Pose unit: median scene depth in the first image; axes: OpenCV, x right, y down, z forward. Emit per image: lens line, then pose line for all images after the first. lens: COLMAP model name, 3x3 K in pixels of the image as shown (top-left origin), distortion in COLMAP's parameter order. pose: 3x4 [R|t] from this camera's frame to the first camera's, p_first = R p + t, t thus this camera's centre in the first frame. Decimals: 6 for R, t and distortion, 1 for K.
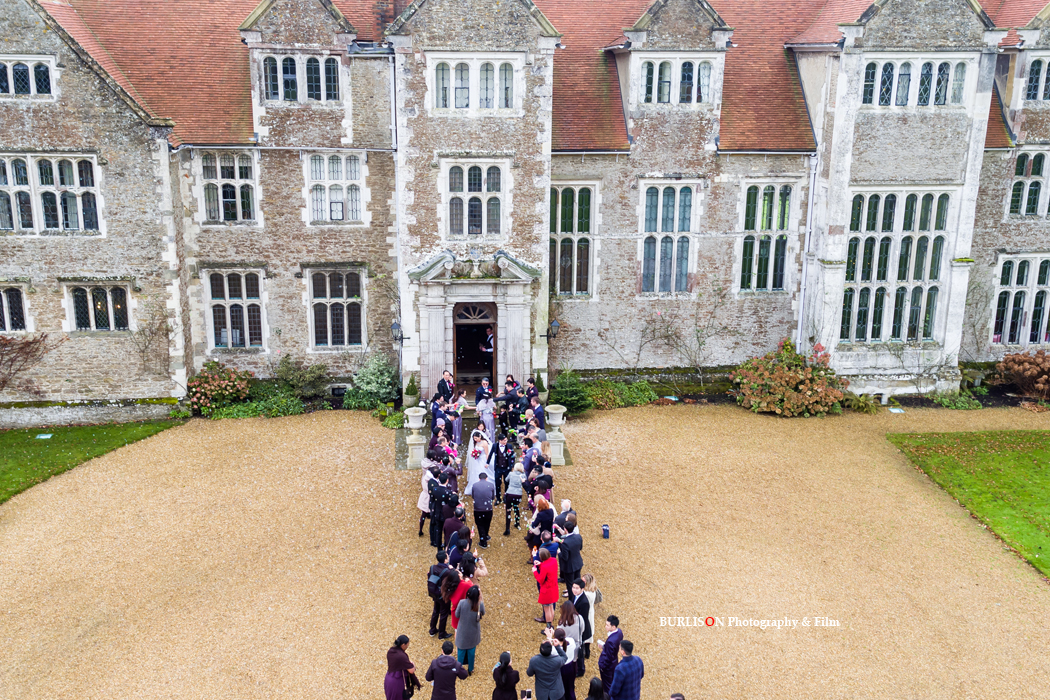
lens RADIAL K [[1123.3, 0, 528.1], [0, 1123.3, 348.0], [0, 0, 1]] dist [0.093451, -0.019050]
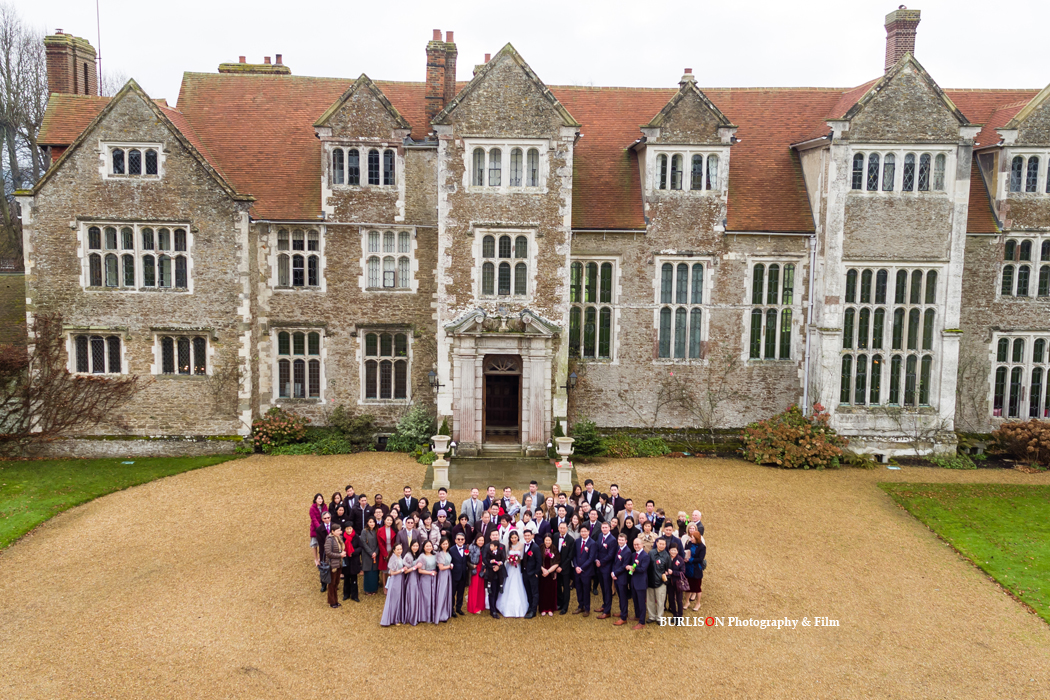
lens RADIAL K [[1122.2, 0, 521.7], [0, 1122.2, 343.0], [0, 0, 1]] dist [0.094006, -0.013484]
pose [[0.995807, 0.015384, -0.090177, 0.070566], [-0.028639, 0.988632, -0.147600, 0.109293], [0.086881, 0.149564, 0.984928, -0.109491]]
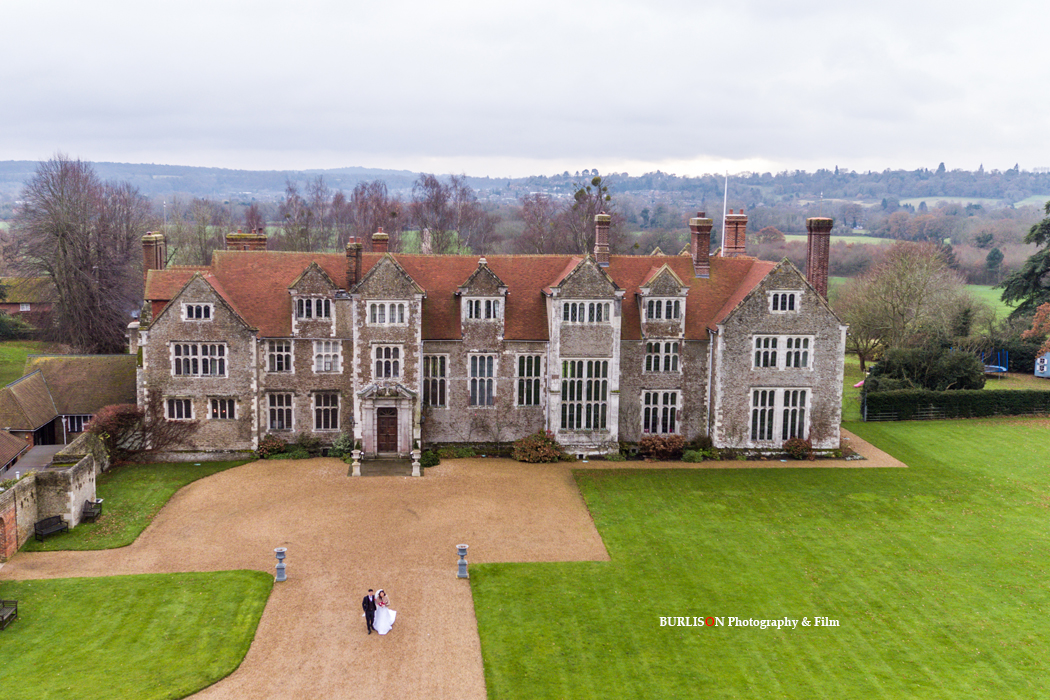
lens RADIAL K [[1089.2, 0, 474.0], [0, 1089.2, 349.7], [0, 0, 1]] dist [0.031070, 0.008888]
pose [[0.998450, 0.006228, -0.055303, 0.232787], [-0.013357, 0.991491, -0.129486, 0.117681], [0.054026, 0.130024, 0.990038, -1.092677]]
